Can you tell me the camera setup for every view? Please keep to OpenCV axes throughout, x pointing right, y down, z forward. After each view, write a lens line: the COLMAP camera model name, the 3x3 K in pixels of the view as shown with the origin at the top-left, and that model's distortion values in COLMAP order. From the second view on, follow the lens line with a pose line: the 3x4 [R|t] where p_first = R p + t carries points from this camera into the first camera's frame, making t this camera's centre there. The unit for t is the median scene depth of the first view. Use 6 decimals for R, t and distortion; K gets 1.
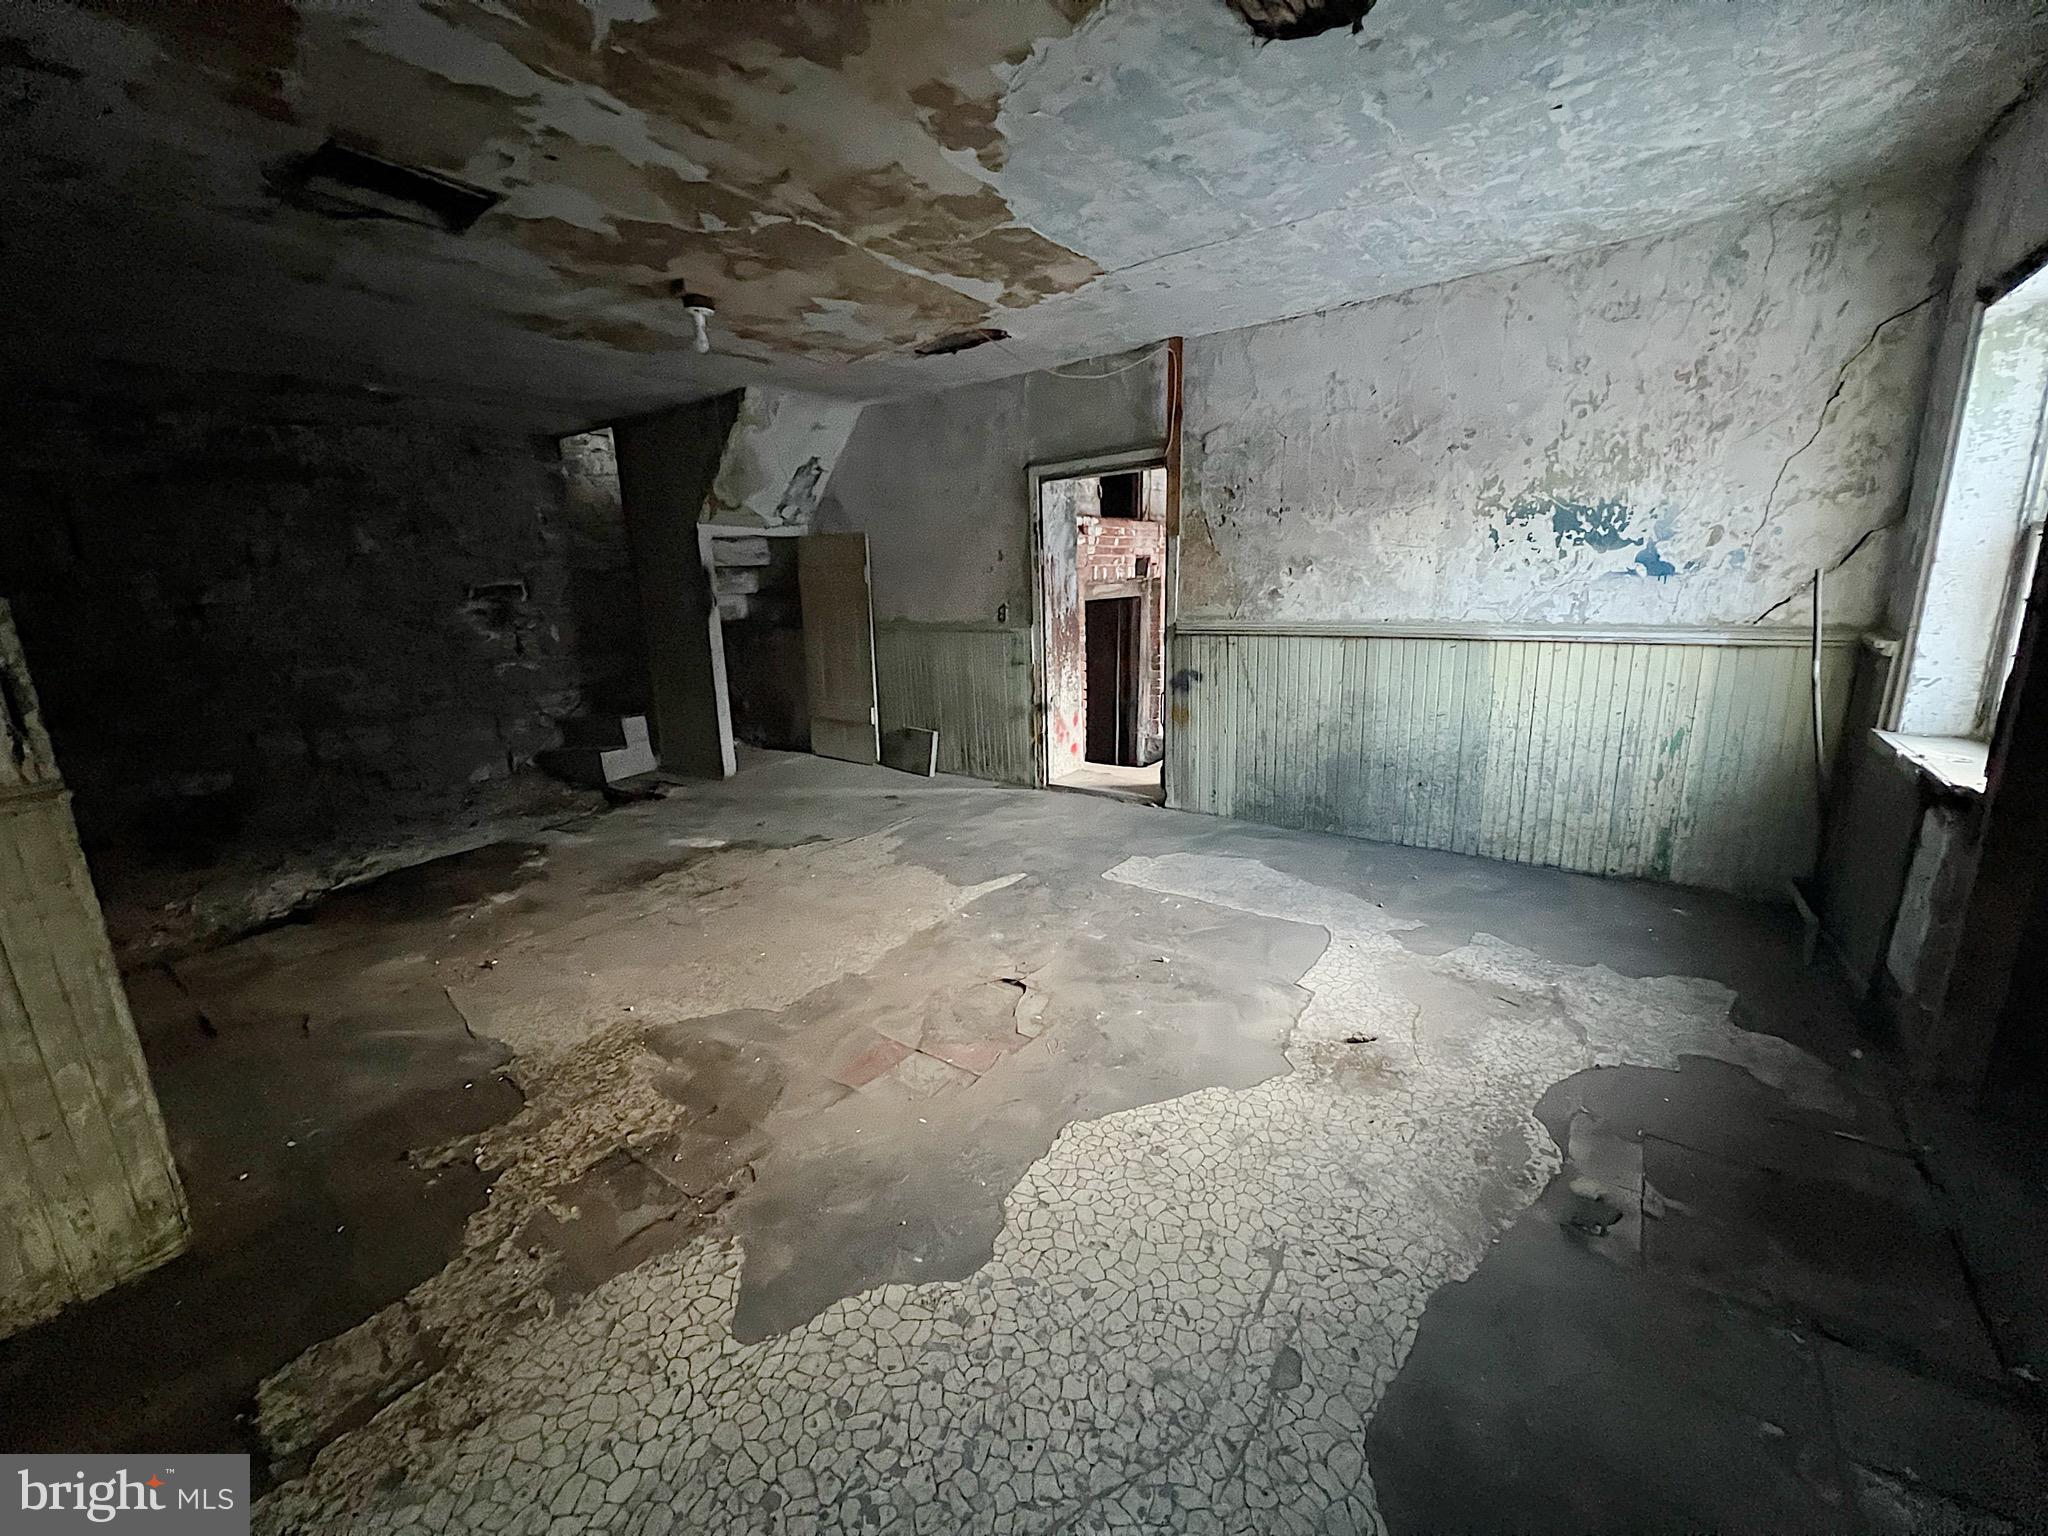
lens RADIAL K [[825.2, 0, 1021.5], [0, 825.2, 769.6], [0, 0, 1]] dist [-0.000874, 0.000477]
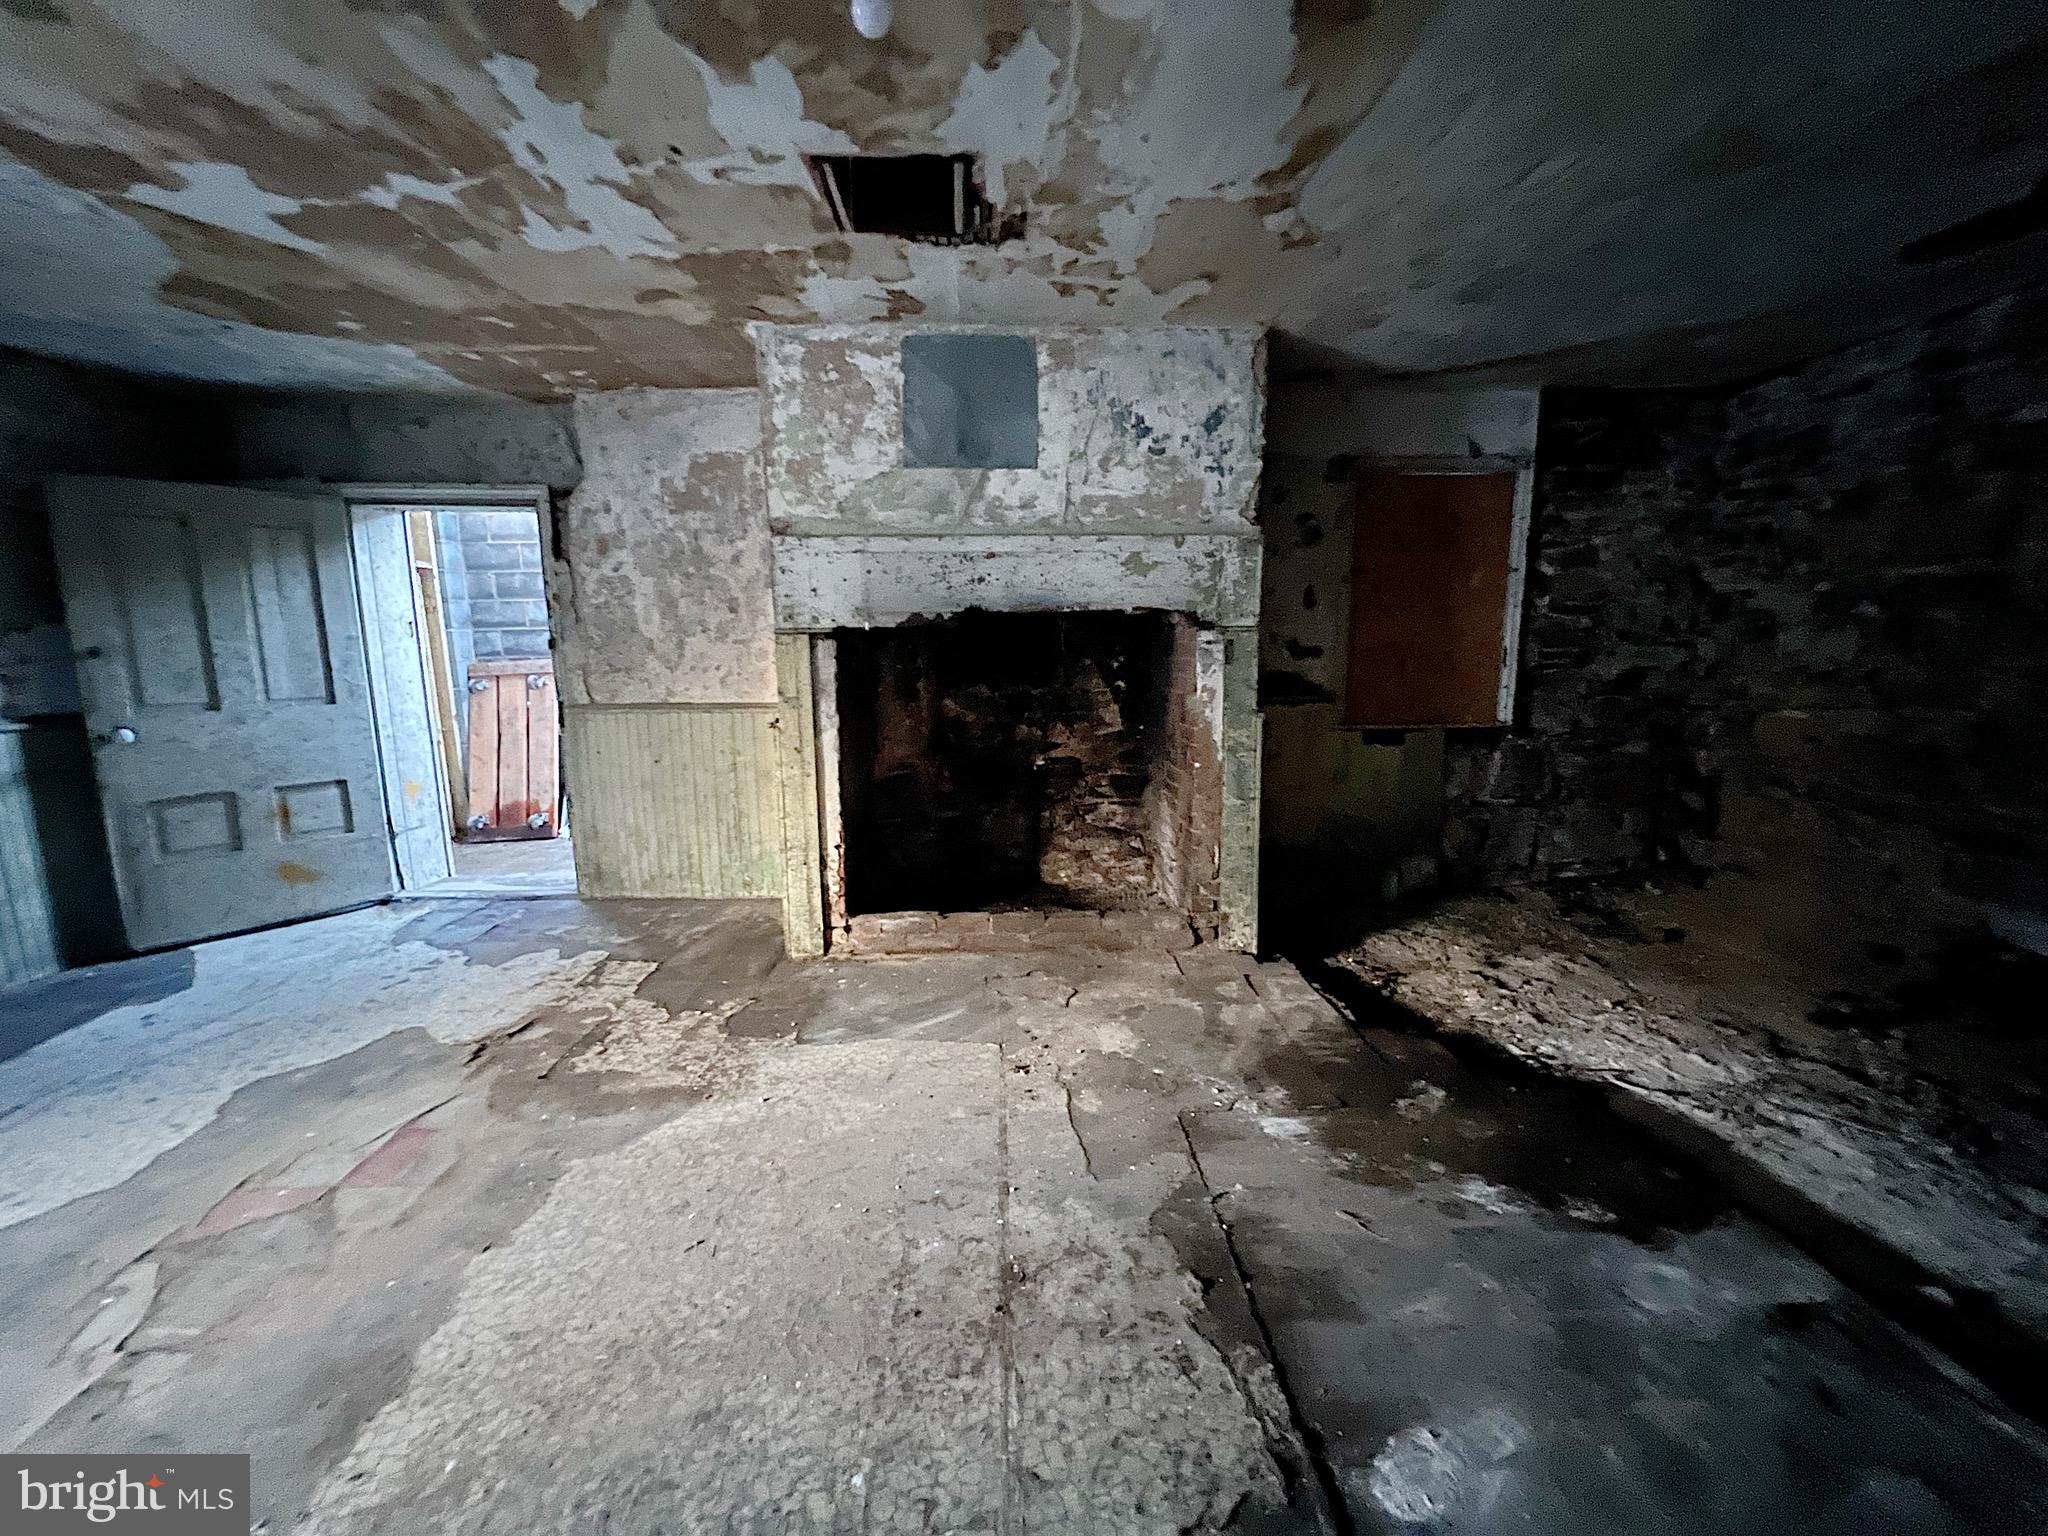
lens RADIAL K [[825.2, 0, 1023.7], [0, 825.2, 764.6], [0, 0, 1]] dist [-0.000874, 0.000477]
pose [[-0.779028, 0.131773, -0.612986, -0.141457], [-0.110223, 0.933657, 0.340787, -0.282394], [0.617225, 0.333048, -0.712820, 1.237307]]
